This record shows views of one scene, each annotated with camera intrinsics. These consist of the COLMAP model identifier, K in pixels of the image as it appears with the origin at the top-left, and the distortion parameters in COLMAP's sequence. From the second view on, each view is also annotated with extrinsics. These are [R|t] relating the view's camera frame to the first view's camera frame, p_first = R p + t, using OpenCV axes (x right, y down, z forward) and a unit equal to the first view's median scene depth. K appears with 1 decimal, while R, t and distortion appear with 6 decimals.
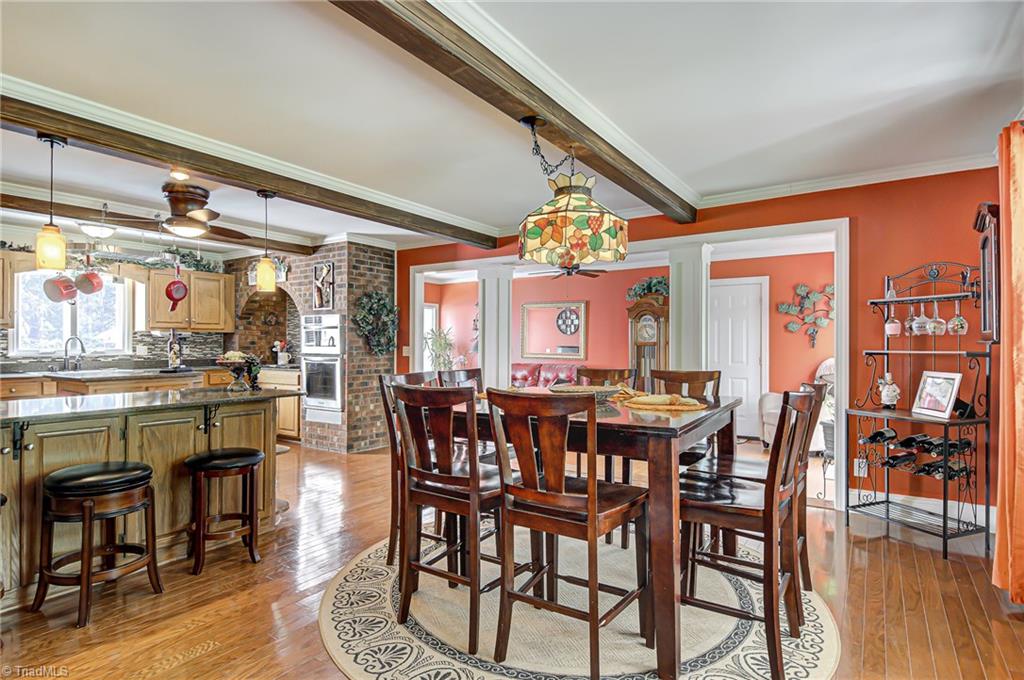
lens RADIAL K [[540.9, 0, 508.4], [0, 540.9, 338.4], [0, 0, 1]] dist [0.011463, -0.002043]
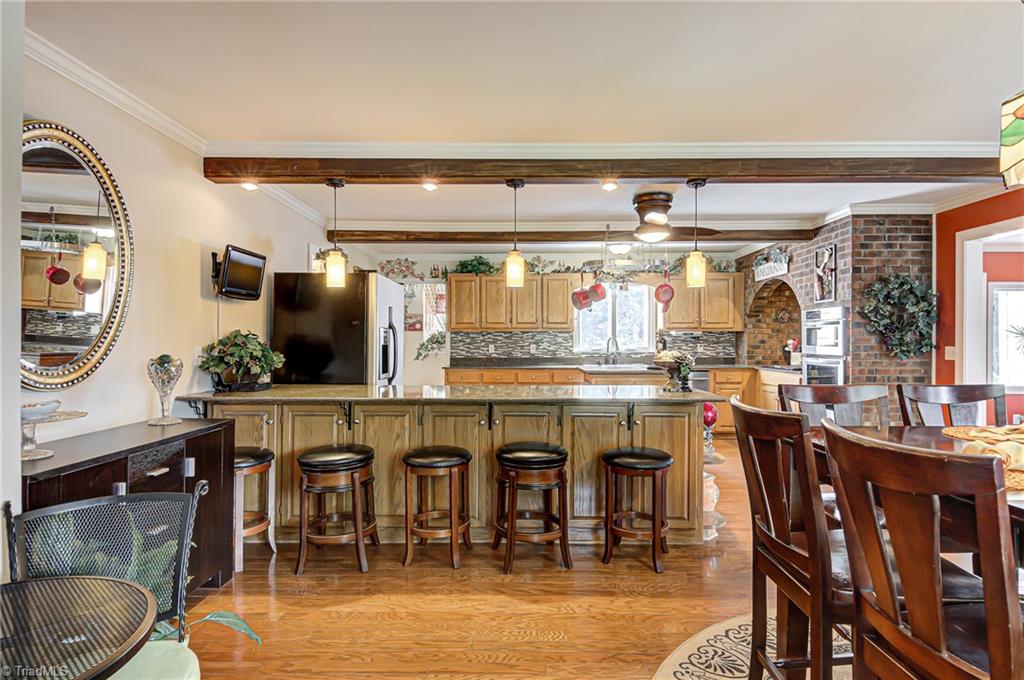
lens RADIAL K [[540.9, 0, 508.4], [0, 540.9, 338.4], [0, 0, 1]] dist [0.011463, -0.002043]
pose [[0.547143, -0.006306, -0.837015, 0.095502], [0.008847, 0.999959, -0.001751, 0.000376], [0.836992, -0.006447, 0.547177, 0.130884]]
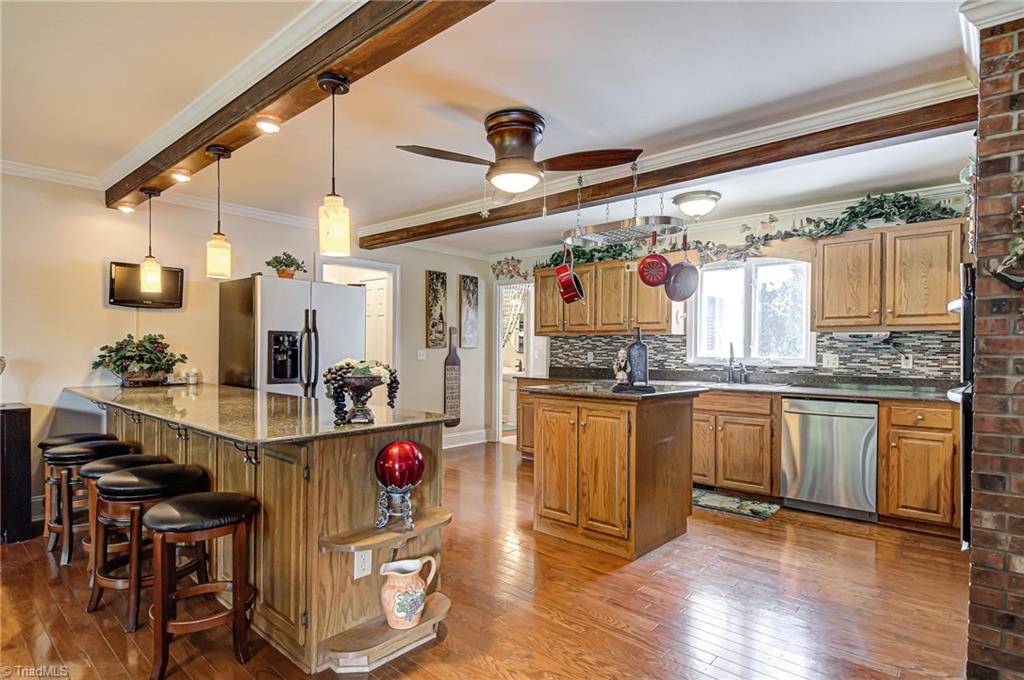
lens RADIAL K [[540.9, 0, 508.4], [0, 540.9, 338.4], [0, 0, 1]] dist [0.011463, -0.002043]
pose [[-0.132619, -0.021057, -0.990943, 0.056267], [0.002054, 0.999766, -0.021519, 0.008466], [0.991165, -0.004889, -0.132545, 0.751657]]
